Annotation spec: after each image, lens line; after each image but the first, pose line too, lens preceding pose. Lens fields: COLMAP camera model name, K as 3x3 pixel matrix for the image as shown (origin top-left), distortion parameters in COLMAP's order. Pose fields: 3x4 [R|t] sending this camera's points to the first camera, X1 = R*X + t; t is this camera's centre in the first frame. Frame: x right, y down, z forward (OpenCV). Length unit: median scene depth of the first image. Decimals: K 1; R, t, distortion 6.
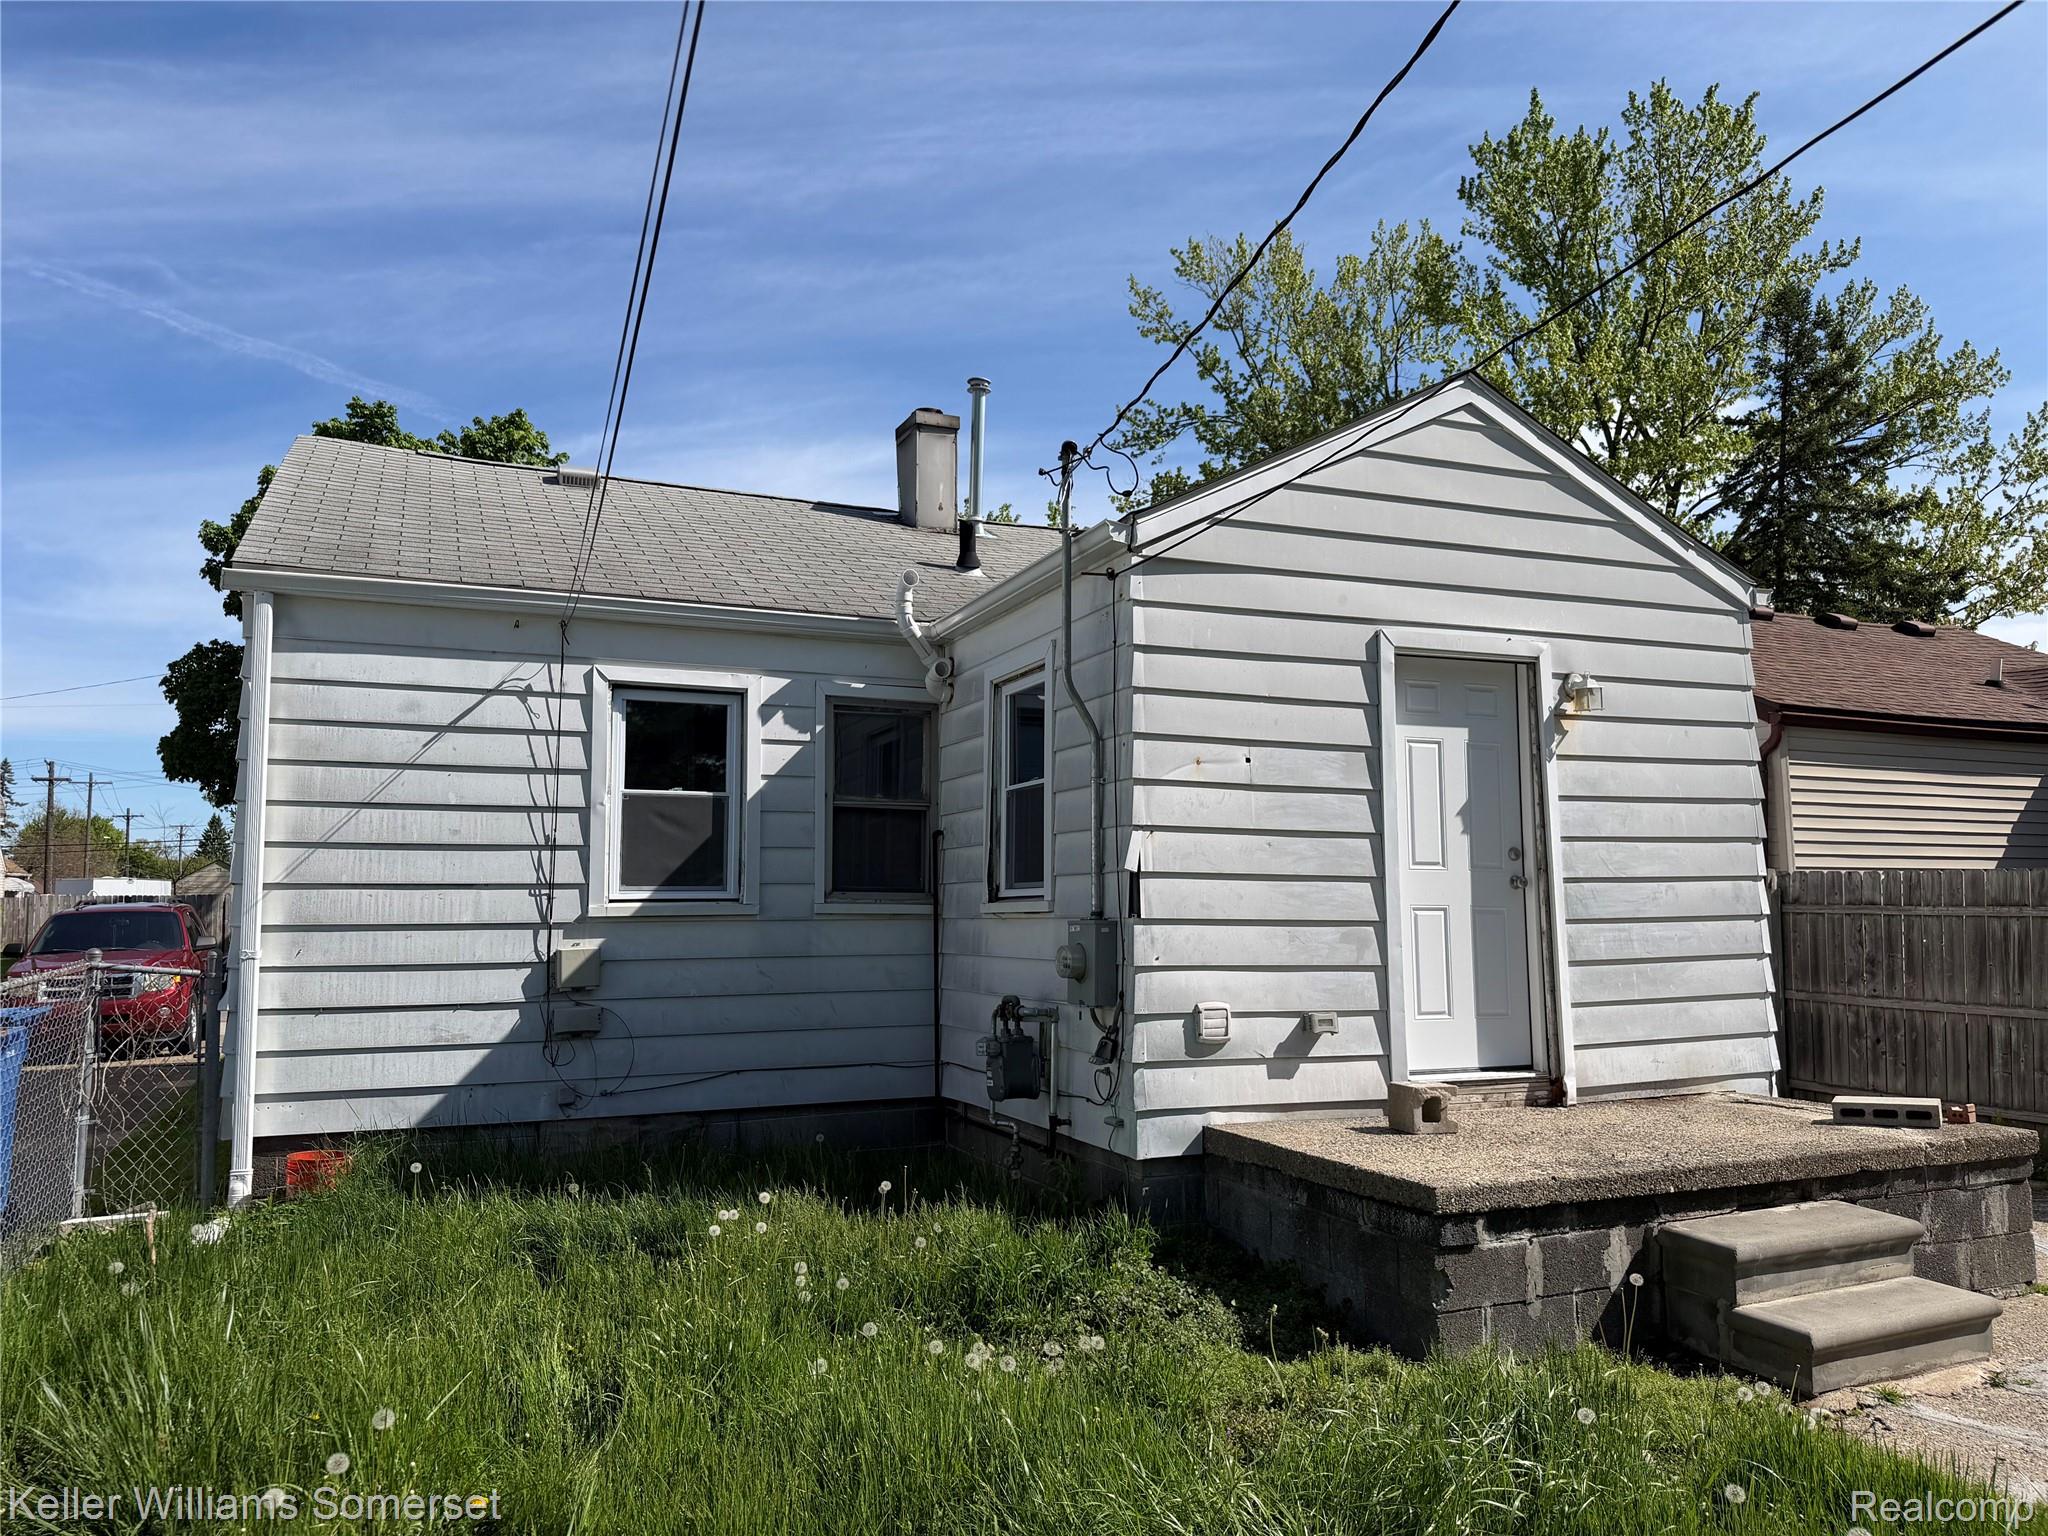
lens RADIAL K [[1432.5, 0, 1009.3], [0, 1432.5, 782.3], [0, 0, 1]] dist [0.054660, -0.067553]
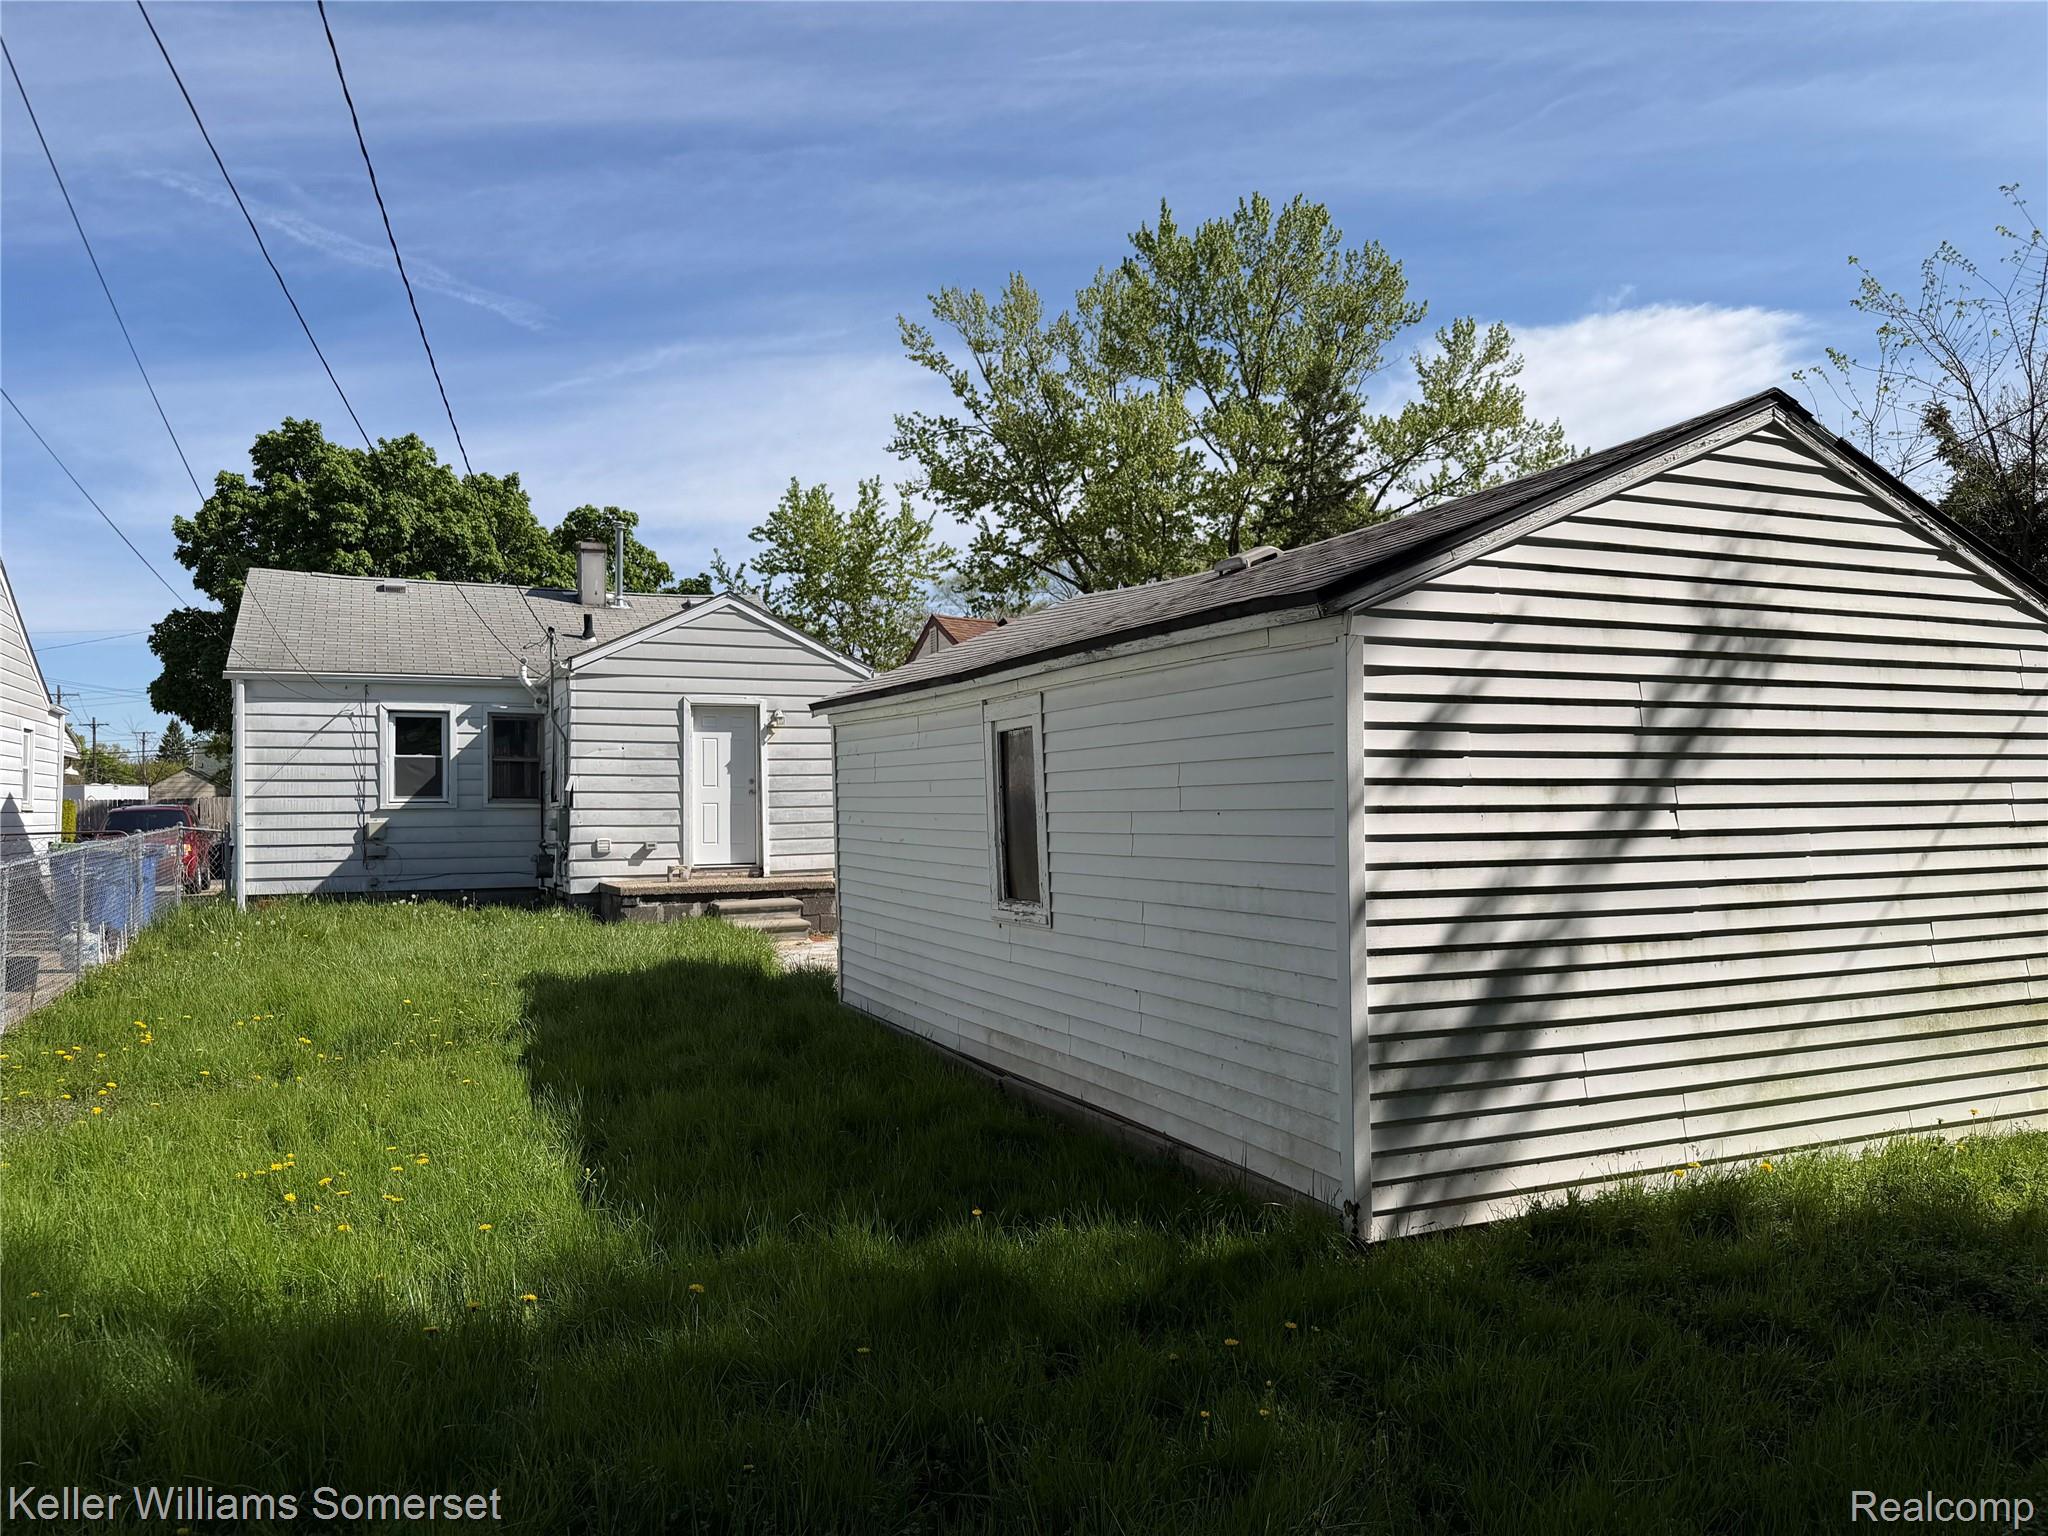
lens RADIAL K [[1432.5, 0, 1035.0], [0, 1432.5, 786.9], [0, 0, 1]] dist [0.054660, -0.067553]
pose [[0.999364, -0.006058, 0.035153, 0.758819], [0.003428, 0.997224, 0.074382, -0.126543], [-0.035506, -0.074214, 0.996610, -1.529767]]
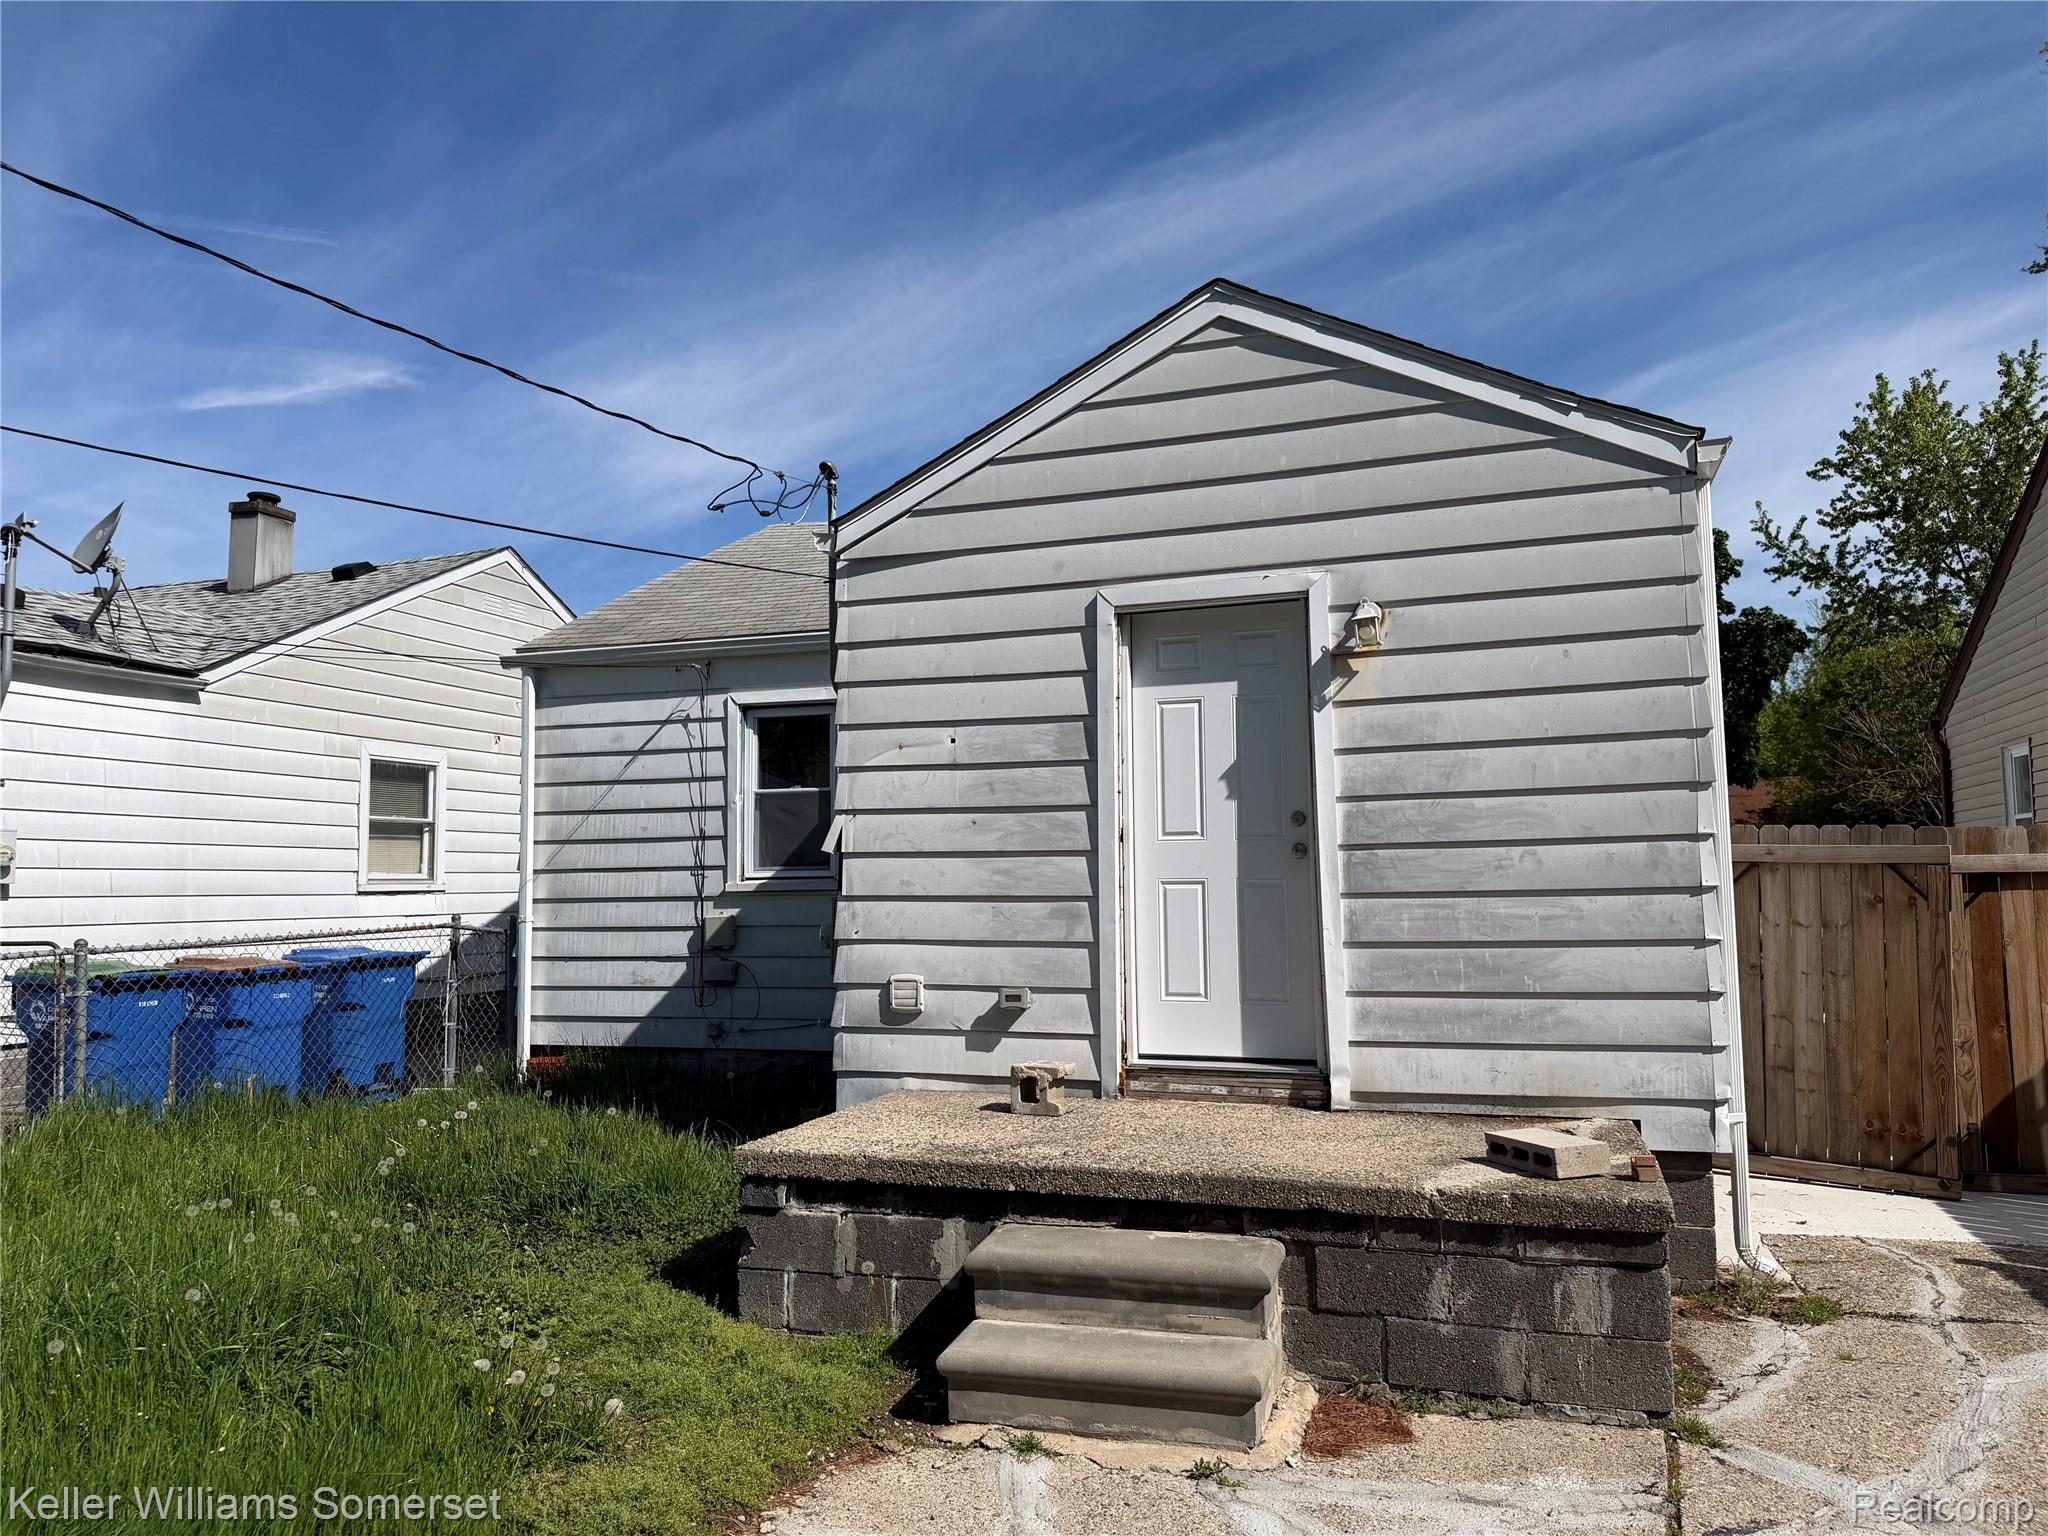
lens RADIAL K [[1432.5, 0, 1029.8], [0, 1432.5, 777.9], [0, 0, 1]] dist [0.054660, -0.067553]
pose [[0.749813, -0.053835, -0.659456, 0.801449], [0.068771, 0.997627, -0.003248, 0.016675], [0.658067, -0.042916, 0.751736, 0.240057]]
